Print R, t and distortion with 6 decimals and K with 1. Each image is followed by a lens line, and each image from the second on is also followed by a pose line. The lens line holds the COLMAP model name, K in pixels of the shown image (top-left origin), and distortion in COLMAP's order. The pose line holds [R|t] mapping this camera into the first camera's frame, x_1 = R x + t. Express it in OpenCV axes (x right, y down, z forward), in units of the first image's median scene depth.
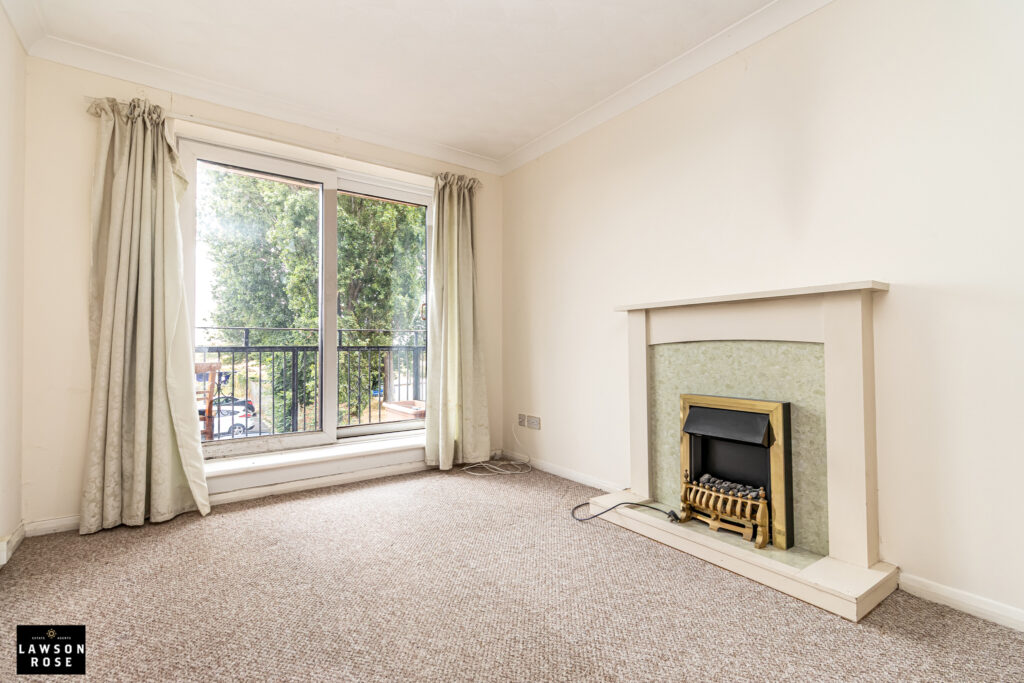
lens RADIAL K [[468.5, 0, 509.7], [0, 468.5, 338.6], [0, 0, 1]] dist [0.006111, 0.000363]
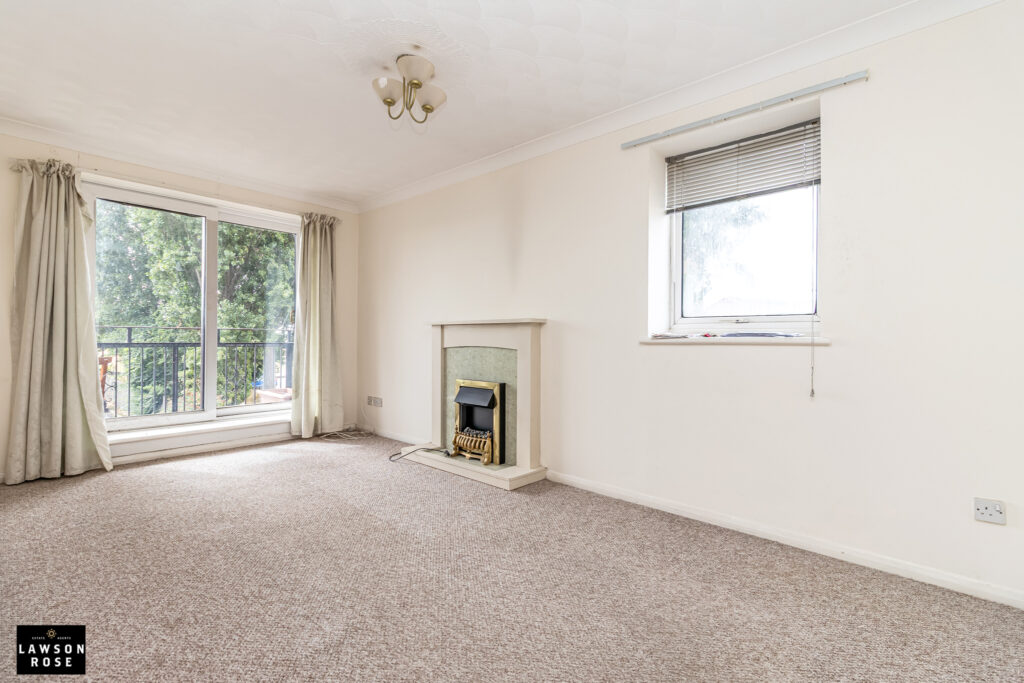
lens RADIAL K [[468.5, 0, 509.7], [0, 468.5, 338.6], [0, 0, 1]] dist [0.006111, 0.000363]
pose [[0.976763, 0.012815, 0.213940, 0.189289], [-0.016593, 0.999736, 0.015877, -0.047232], [-0.213680, -0.019058, 0.976718, -0.583565]]
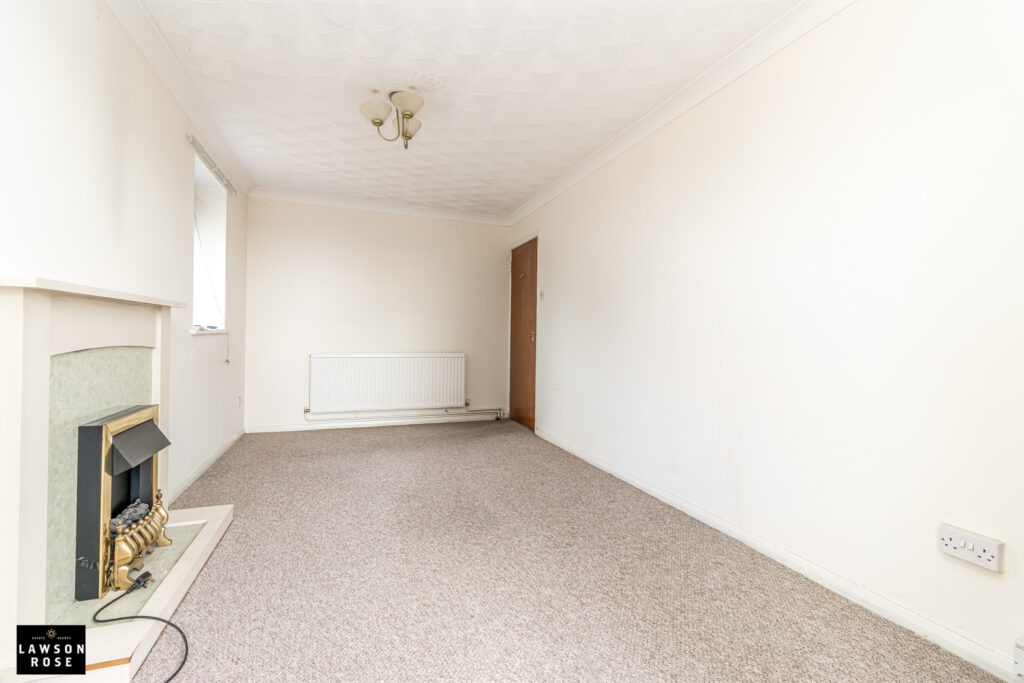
lens RADIAL K [[468.5, 0, 509.7], [0, 468.5, 338.6], [0, 0, 1]] dist [0.006111, 0.000363]
pose [[-0.960543, -0.010868, 0.277919, -0.390830], [-0.014073, 0.999855, -0.009539, -0.010982], [-0.277775, -0.013073, -0.960557, 1.438154]]
